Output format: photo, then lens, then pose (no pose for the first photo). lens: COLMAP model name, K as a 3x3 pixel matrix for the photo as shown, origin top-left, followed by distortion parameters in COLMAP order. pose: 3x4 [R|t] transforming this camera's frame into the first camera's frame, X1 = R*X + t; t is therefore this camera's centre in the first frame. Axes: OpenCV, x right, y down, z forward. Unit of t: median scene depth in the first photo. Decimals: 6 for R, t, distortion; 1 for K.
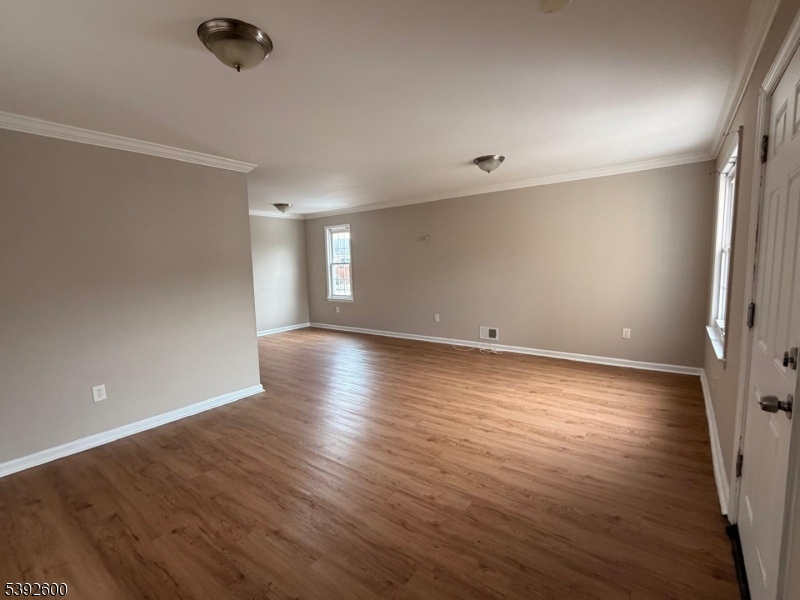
lens RADIAL K [[361.8, 0, 399.5], [0, 361.8, 298.7], [0, 0, 1]] dist [-0.003707, -0.000895]
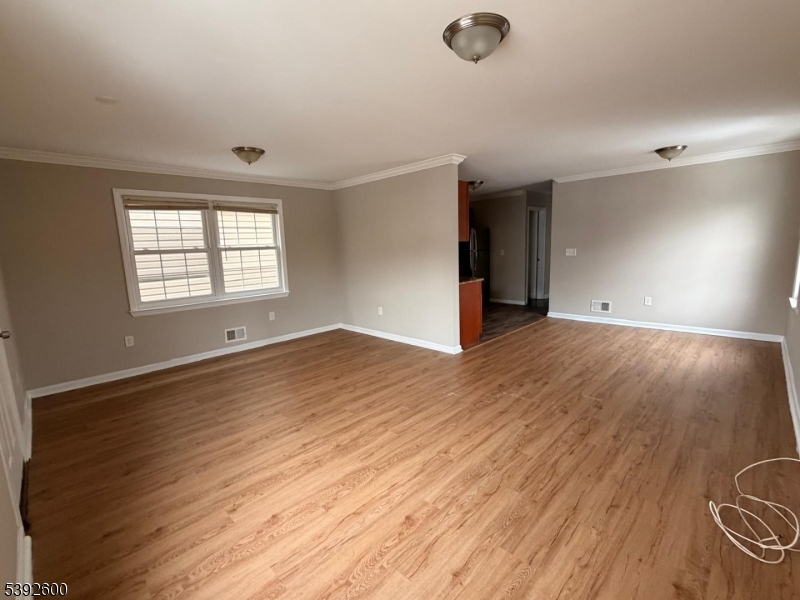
lens RADIAL K [[361.8, 0, 399.5], [0, 361.8, 298.7], [0, 0, 1]] dist [-0.003707, -0.000895]
pose [[-0.120552, 0.181900, -0.975899, 0.971387], [-0.062524, 0.979726, 0.190336, -0.165611], [0.990736, 0.083962, -0.106735, 1.229613]]
